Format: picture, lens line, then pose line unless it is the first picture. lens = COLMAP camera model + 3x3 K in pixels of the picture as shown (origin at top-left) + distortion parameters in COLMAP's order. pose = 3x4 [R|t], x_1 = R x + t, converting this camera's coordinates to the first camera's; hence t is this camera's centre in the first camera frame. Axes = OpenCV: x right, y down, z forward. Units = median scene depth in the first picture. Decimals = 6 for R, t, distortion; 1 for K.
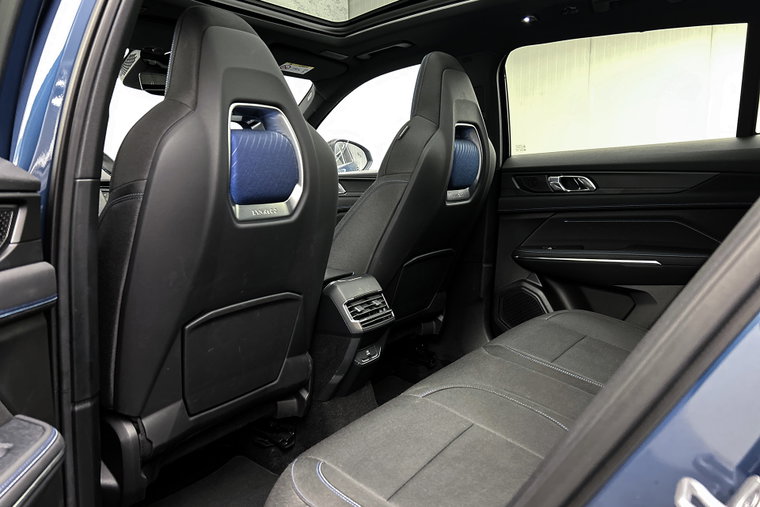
lens RADIAL K [[574.5, 0, 380.0], [0, 574.5, 253.5], [0, 0, 1]] dist [0.124176, -0.163338]
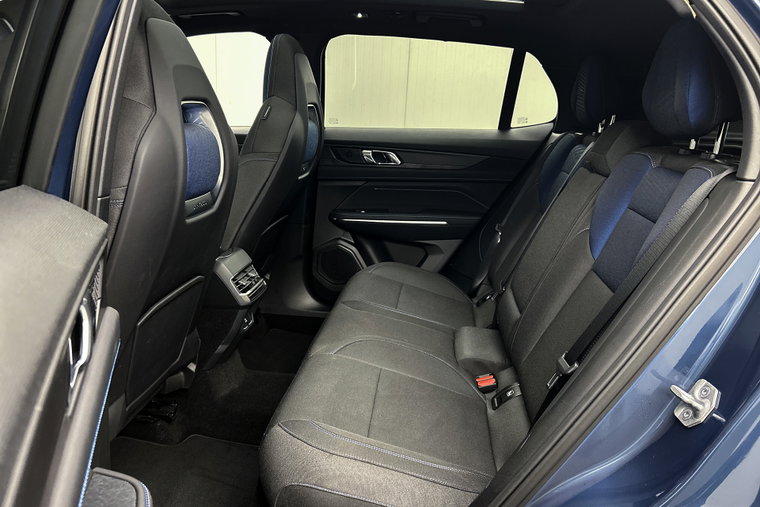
lens RADIAL K [[577.3, 0, 379.1], [0, 577.3, 258.6], [0, 0, 1]] dist [0.073590, -0.093221]
pose [[0.864036, -0.073426, 0.498046, -0.318253], [0.008484, 0.991290, 0.131426, -0.079020], [-0.503358, -0.109331, 0.857133, -0.046092]]
